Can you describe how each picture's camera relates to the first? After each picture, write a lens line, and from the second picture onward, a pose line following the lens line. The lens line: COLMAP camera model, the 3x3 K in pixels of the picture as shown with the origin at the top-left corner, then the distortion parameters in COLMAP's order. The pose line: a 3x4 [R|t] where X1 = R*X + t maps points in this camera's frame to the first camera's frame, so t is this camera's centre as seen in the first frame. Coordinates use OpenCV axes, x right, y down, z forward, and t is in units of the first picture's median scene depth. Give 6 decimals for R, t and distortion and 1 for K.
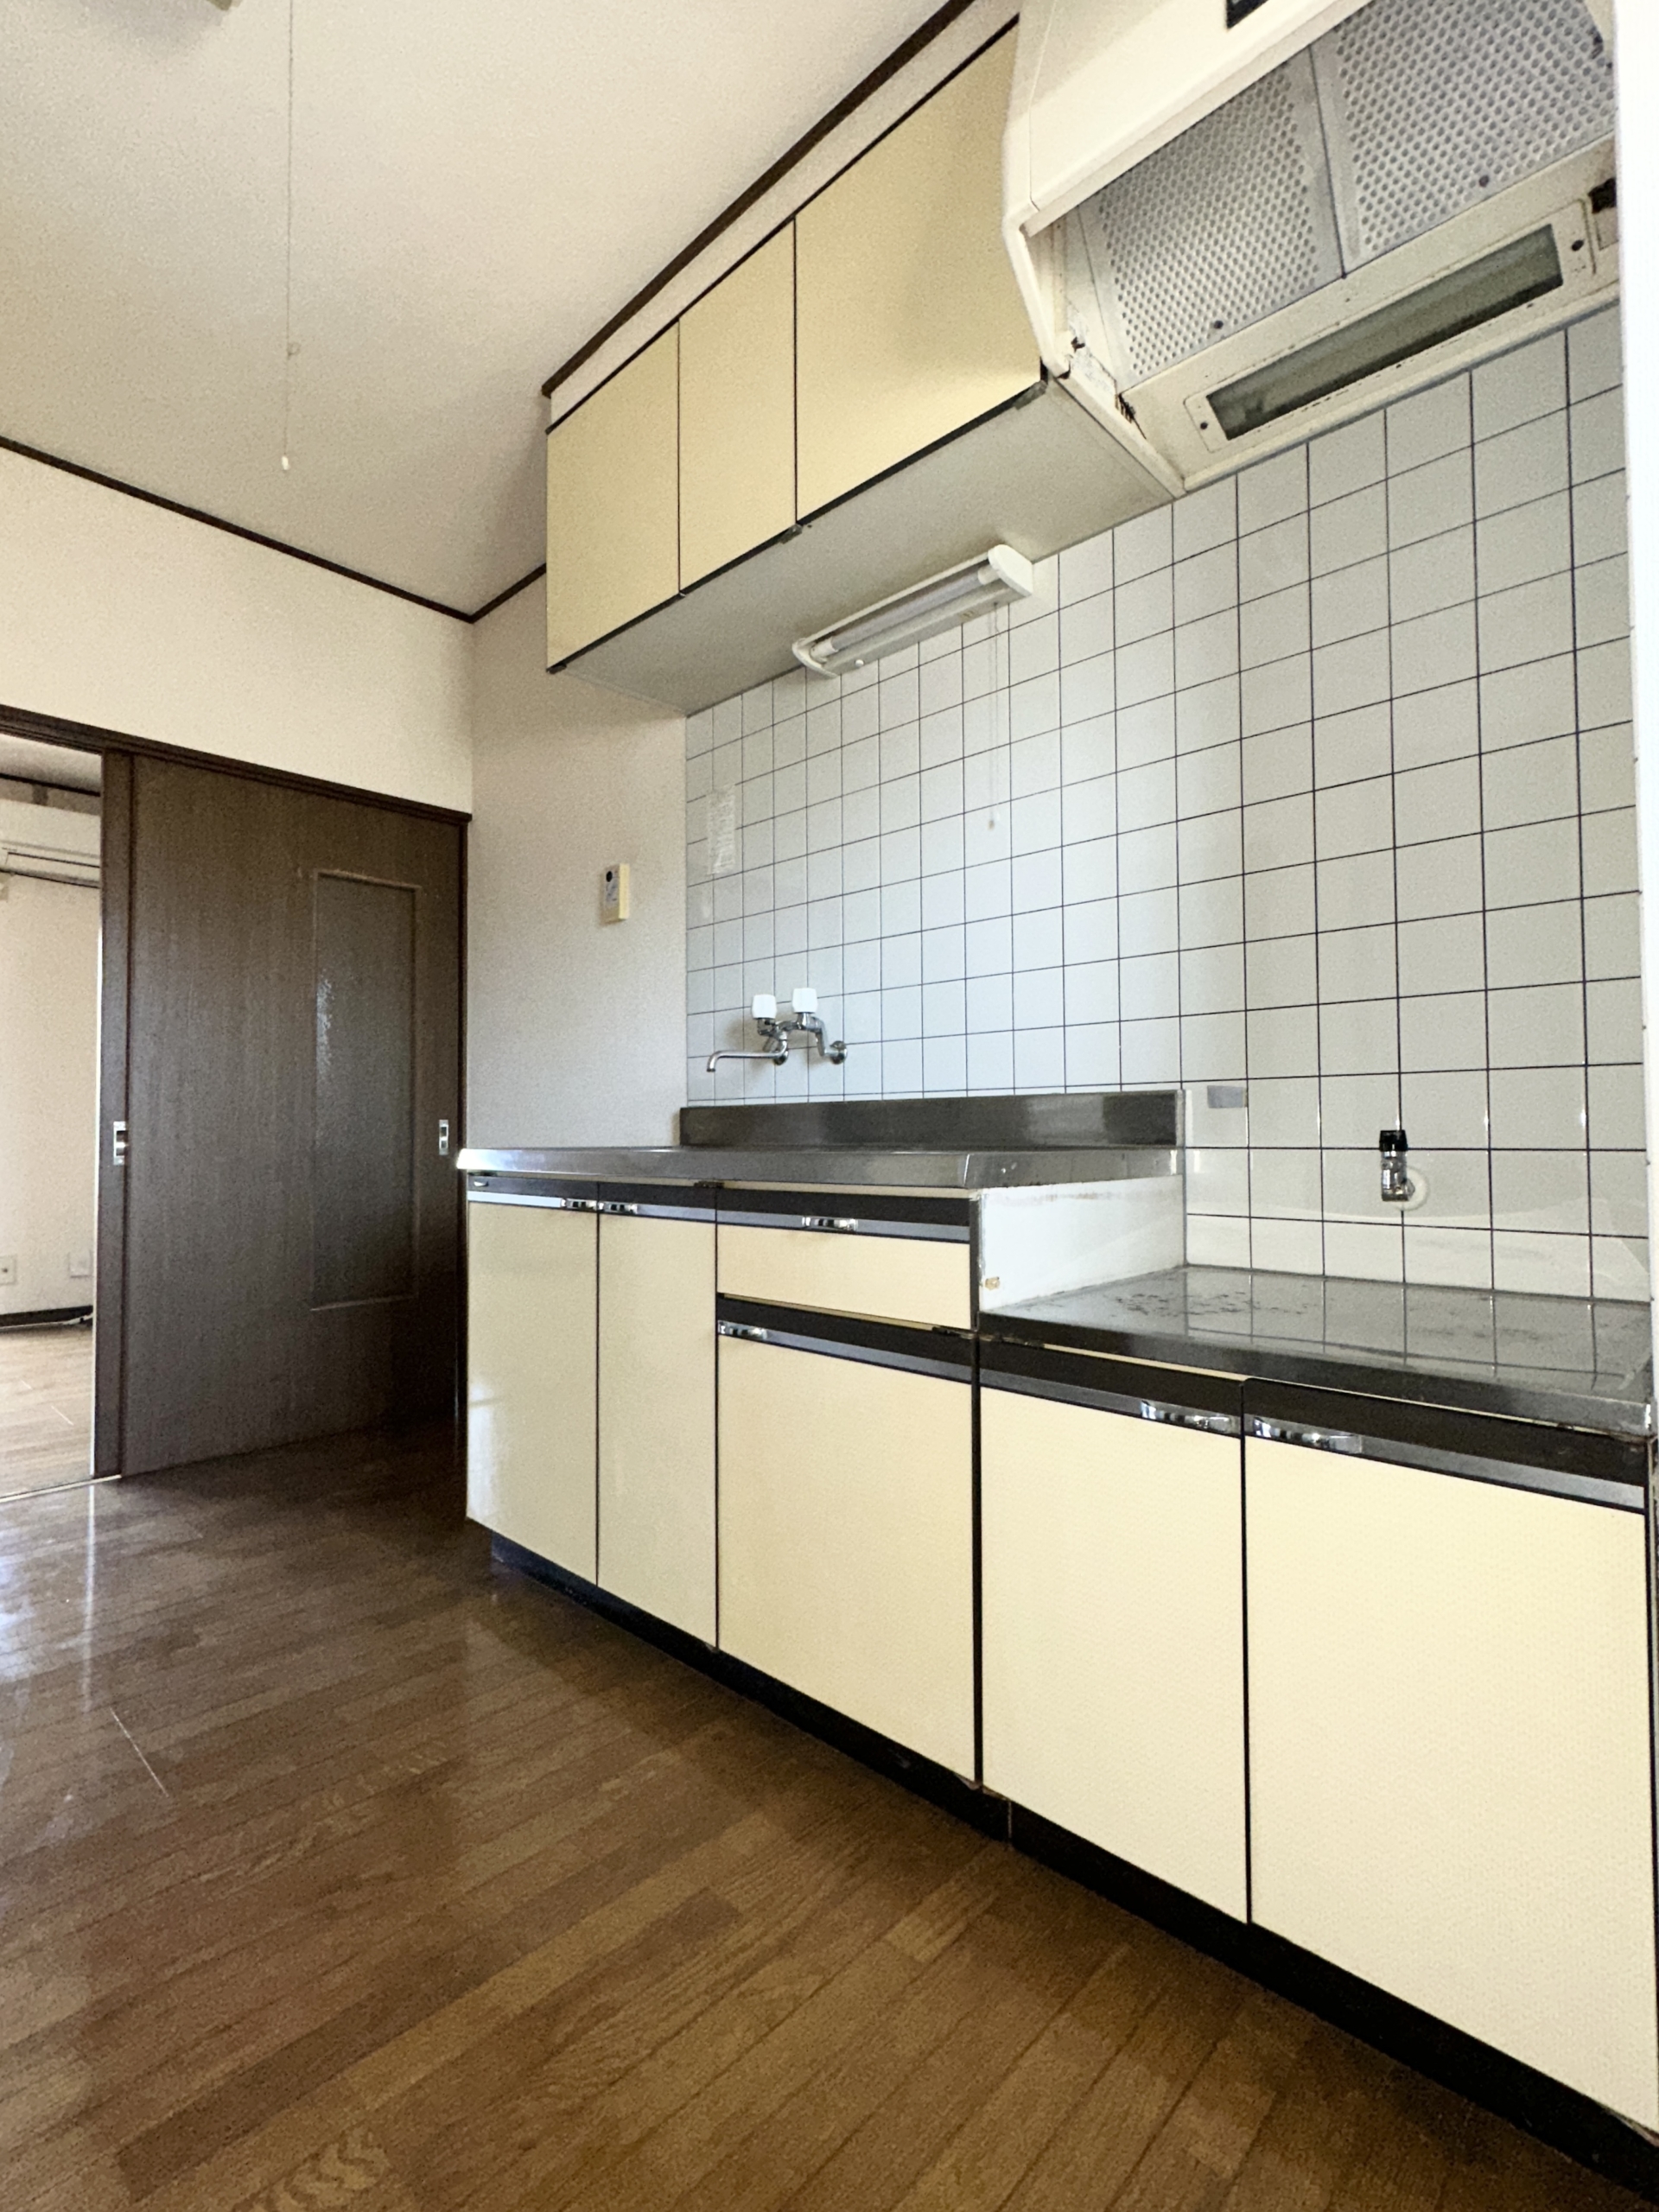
lens RADIAL K [[1029.4, 0, 829.5], [0, 1029.4, 1107.9], [0, 0, 1]] dist [-0.000531, -0.000055]
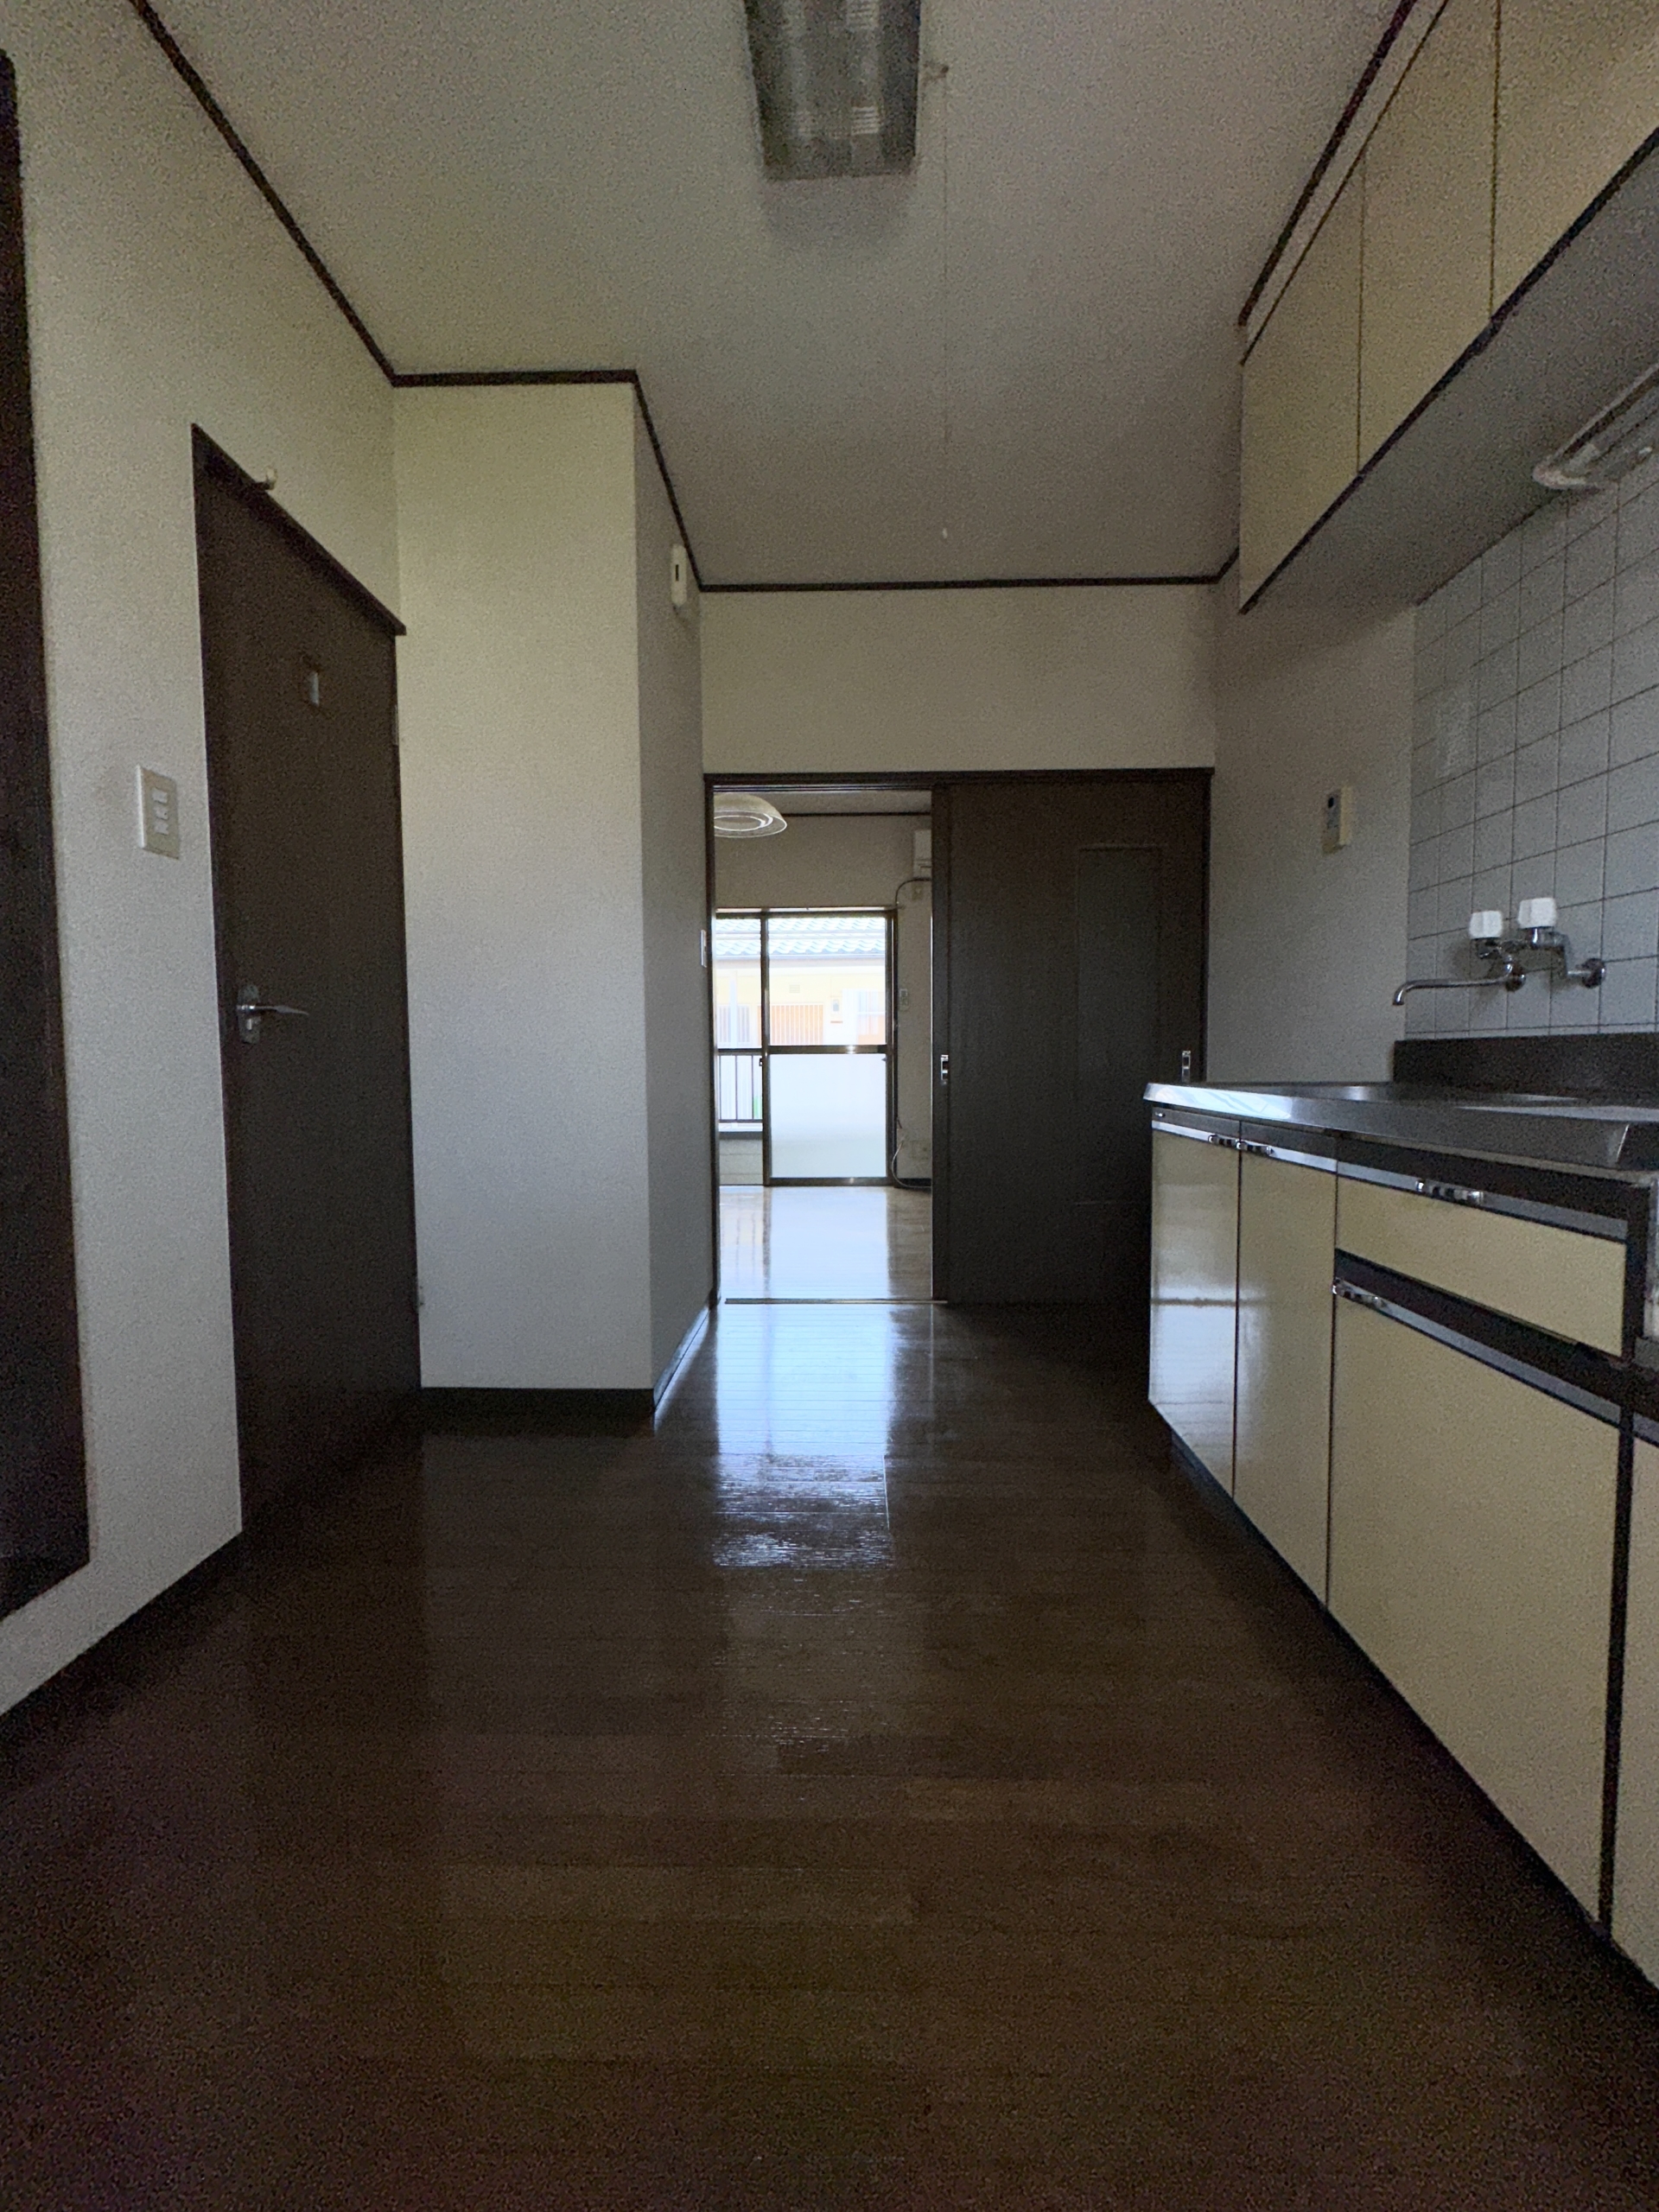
lens RADIAL K [[881.2, 0, 829.5], [0, 881.2, 1106.0], [0, 0, 1]] dist [-0.001632, -0.000004]
pose [[0.670841, 0.042591, -0.740377, 0.121862], [0.020718, 0.996883, 0.076119, -0.014940], [0.741312, -0.066403, 0.667868, 0.091264]]
